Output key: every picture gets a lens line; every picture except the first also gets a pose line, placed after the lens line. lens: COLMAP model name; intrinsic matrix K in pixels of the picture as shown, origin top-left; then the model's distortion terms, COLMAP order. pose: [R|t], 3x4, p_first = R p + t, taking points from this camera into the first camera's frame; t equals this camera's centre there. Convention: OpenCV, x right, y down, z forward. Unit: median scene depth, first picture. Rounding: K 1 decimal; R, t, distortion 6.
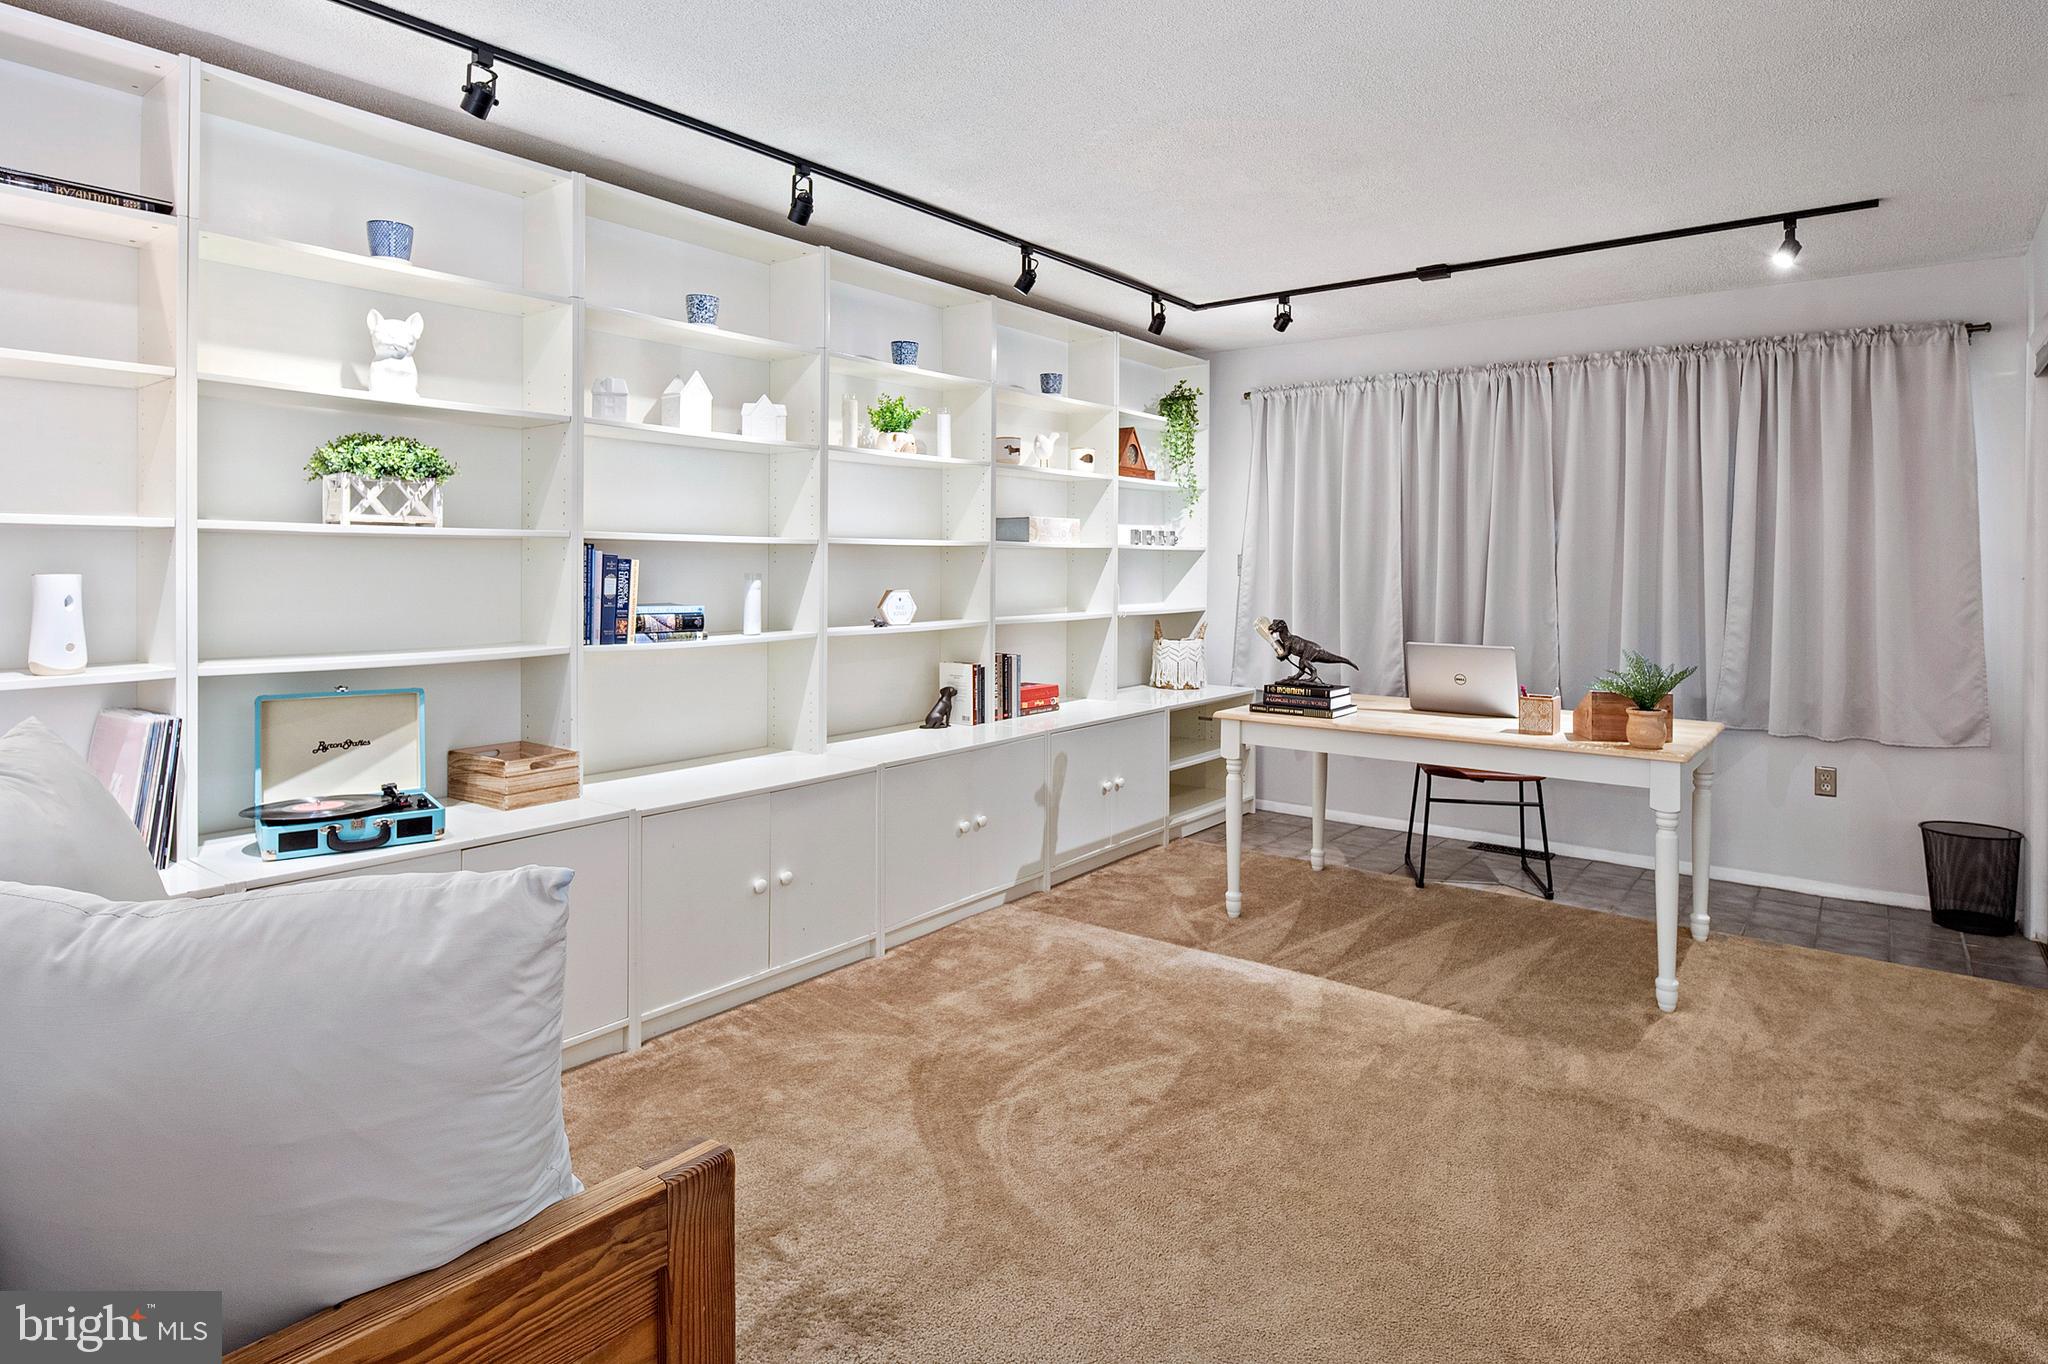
lens RADIAL K [[1126.7, 0, 1029.8], [0, 1126.7, 582.9], [0, 0, 1]] dist [-0.004922, -0.001543]
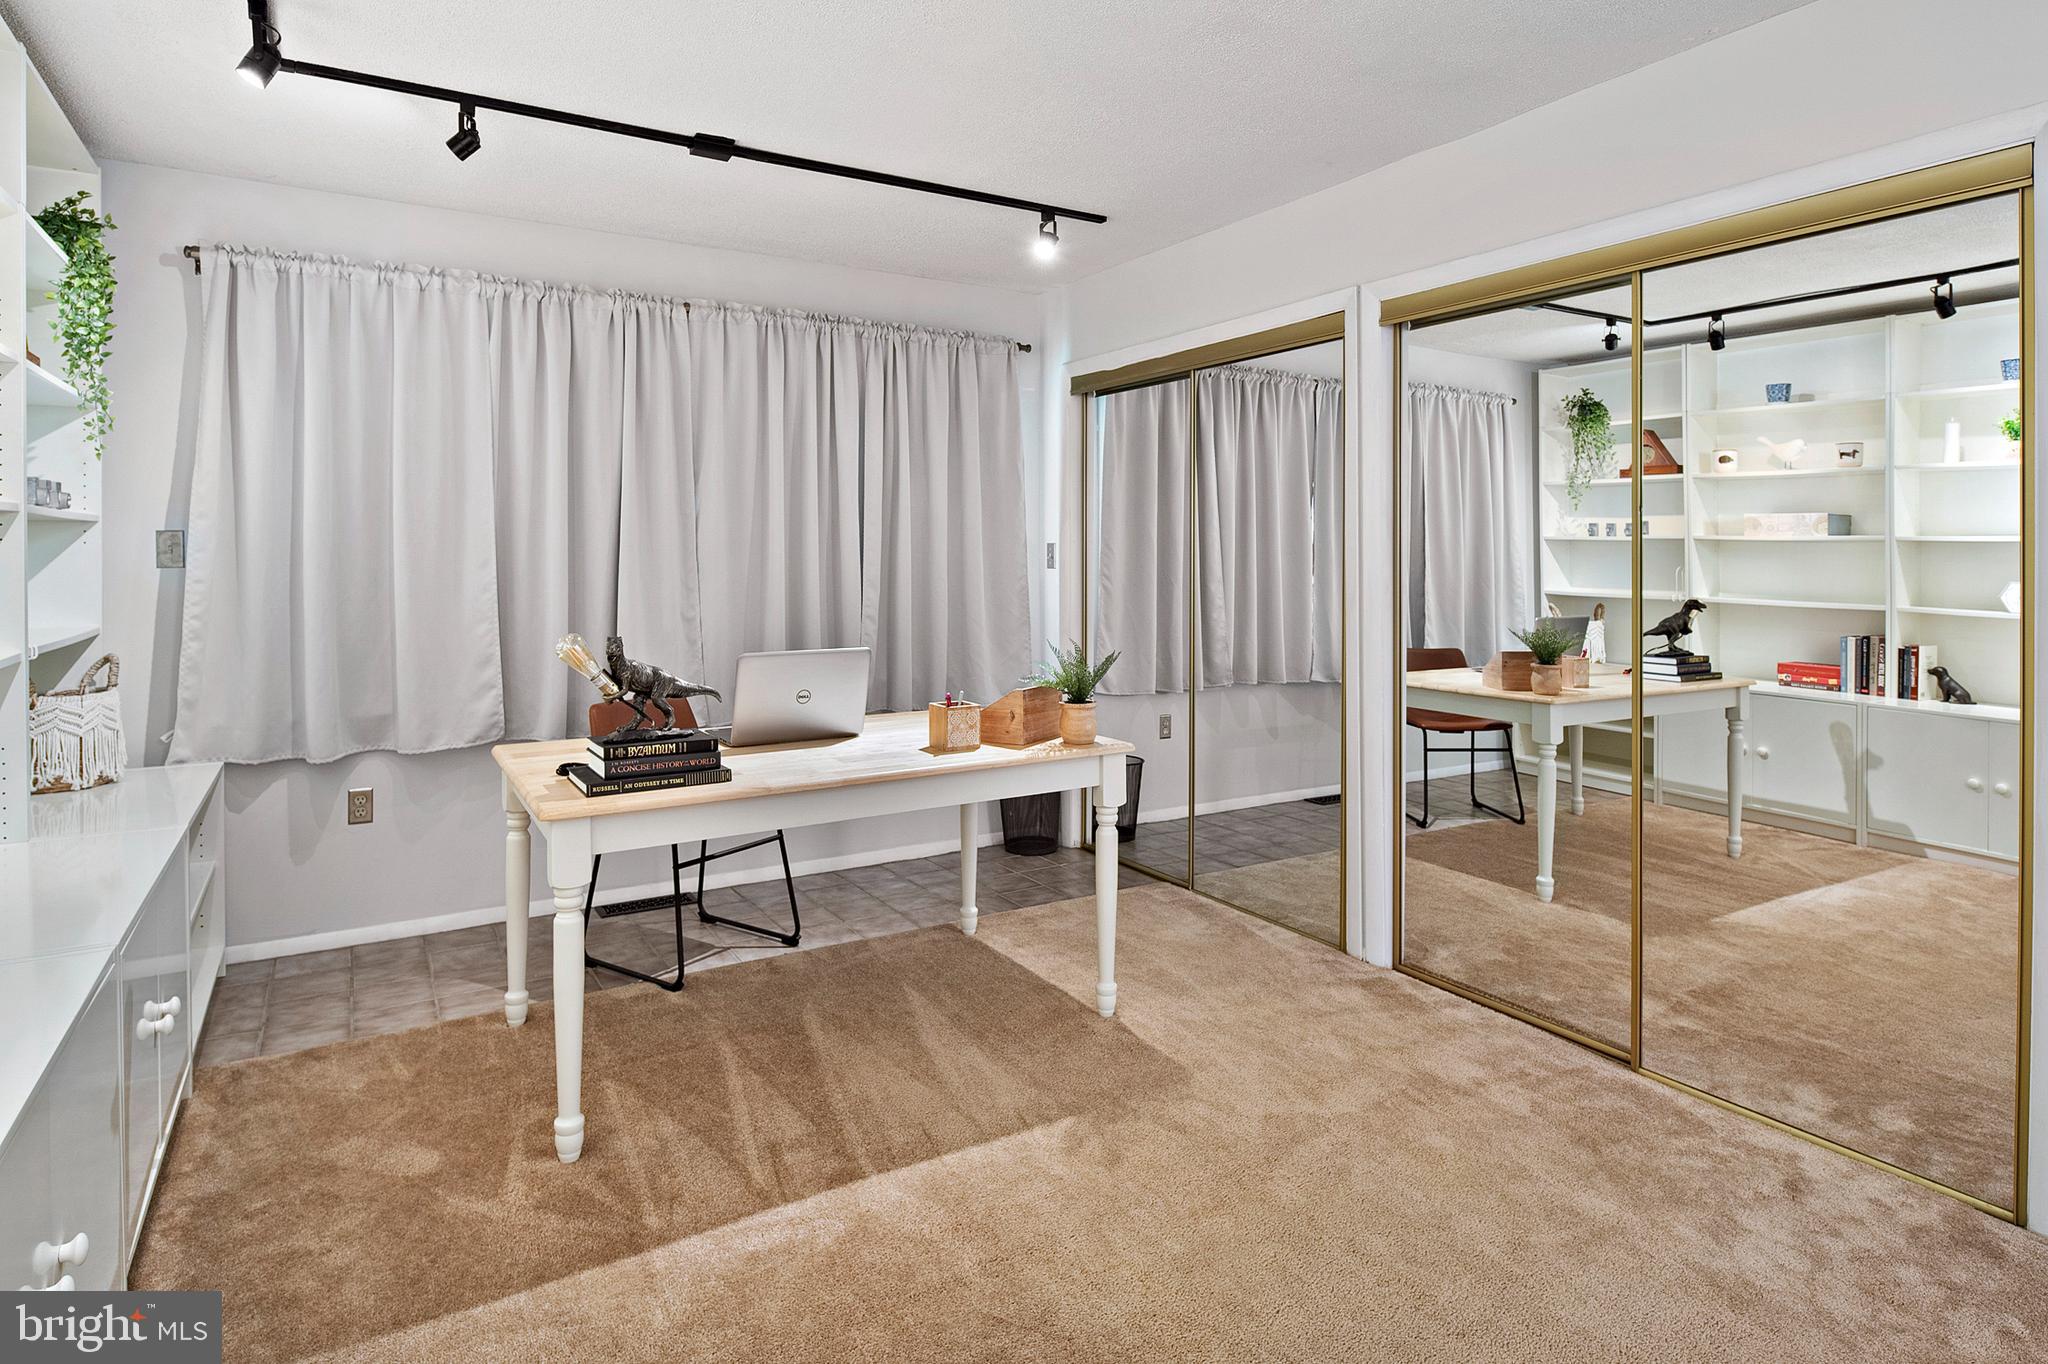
lens RADIAL K [[1102.9, 0, 1023.3], [0, 1102.9, 573.4], [0, 0, 1]] dist [-0.016149, -0.000995]
pose [[0.354078, -0.022245, 0.934951, -0.245501], [0.018302, 0.999690, 0.016854, -0.007071], [-0.935037, 0.011144, 0.354376, 0.567826]]
